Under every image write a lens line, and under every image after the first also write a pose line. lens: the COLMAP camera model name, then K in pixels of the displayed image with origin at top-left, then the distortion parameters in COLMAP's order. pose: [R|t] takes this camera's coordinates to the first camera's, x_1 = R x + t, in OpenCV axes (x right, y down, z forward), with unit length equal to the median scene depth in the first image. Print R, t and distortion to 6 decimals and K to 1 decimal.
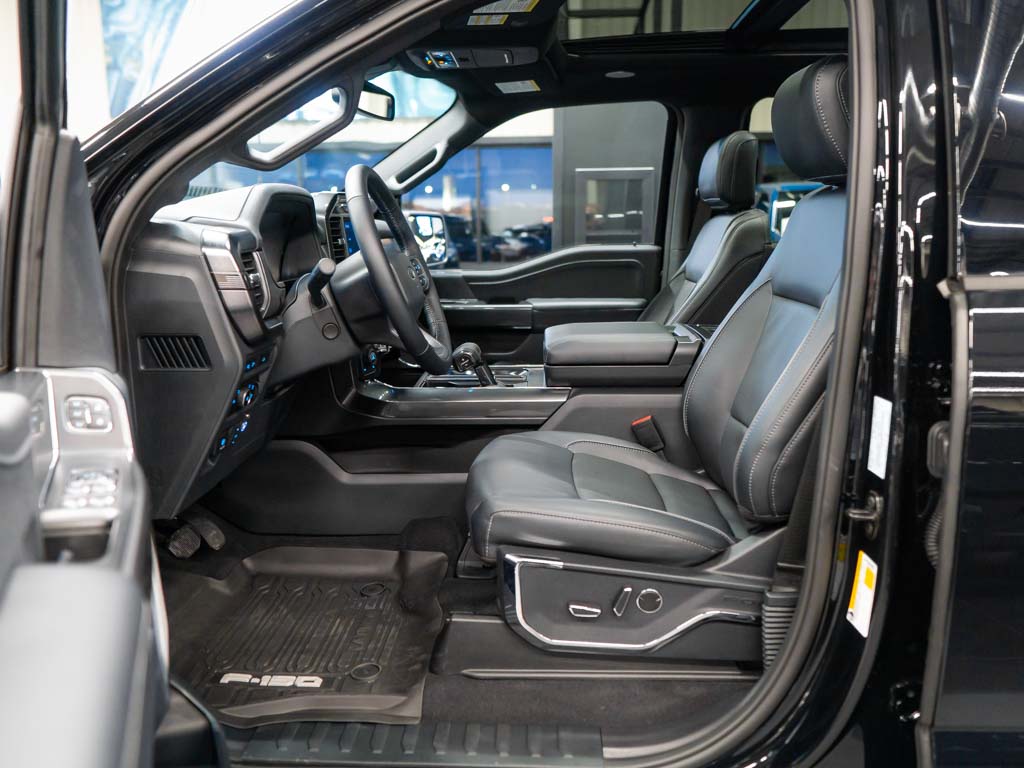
lens RADIAL K [[779.1, 0, 500.5], [0, 779.1, 382.2], [0, 0, 1]] dist [-0.001083, -0.000778]
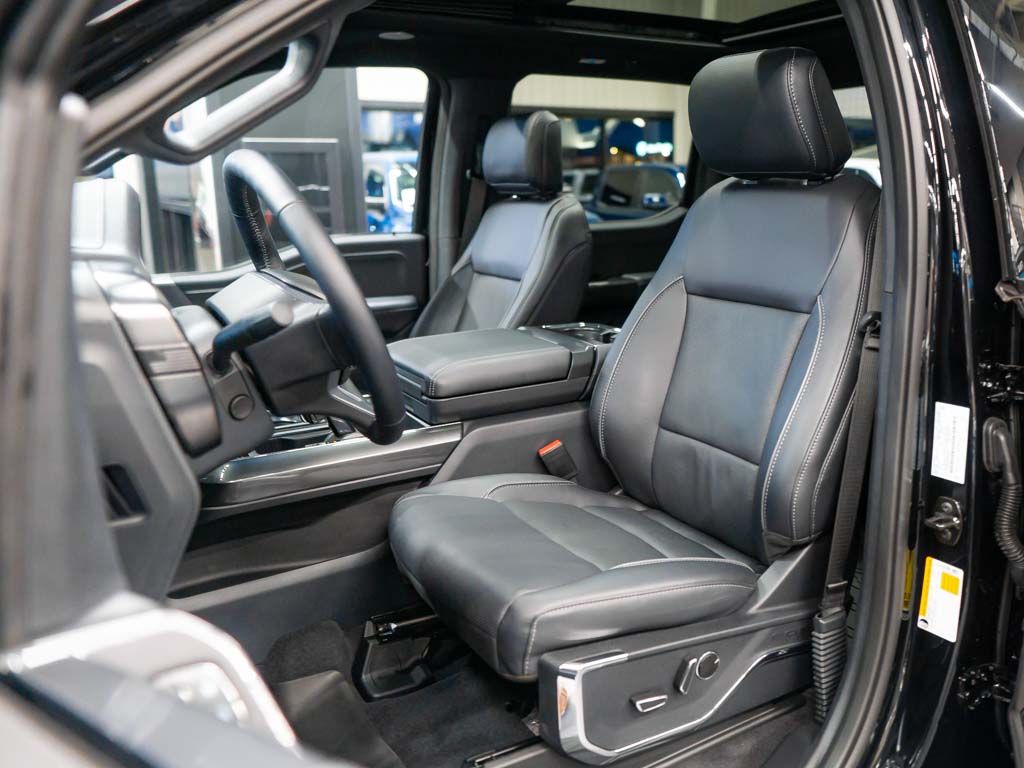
lens RADIAL K [[816.7, 0, 511.9], [0, 816.7, 355.3], [0, 0, 1]] dist [-0.000866, 0.004864]
pose [[0.833031, -0.118683, 0.540346, -0.425040], [0.118202, 0.992346, 0.035734, -0.115020], [-0.540452, 0.034102, 0.840684, 0.332811]]
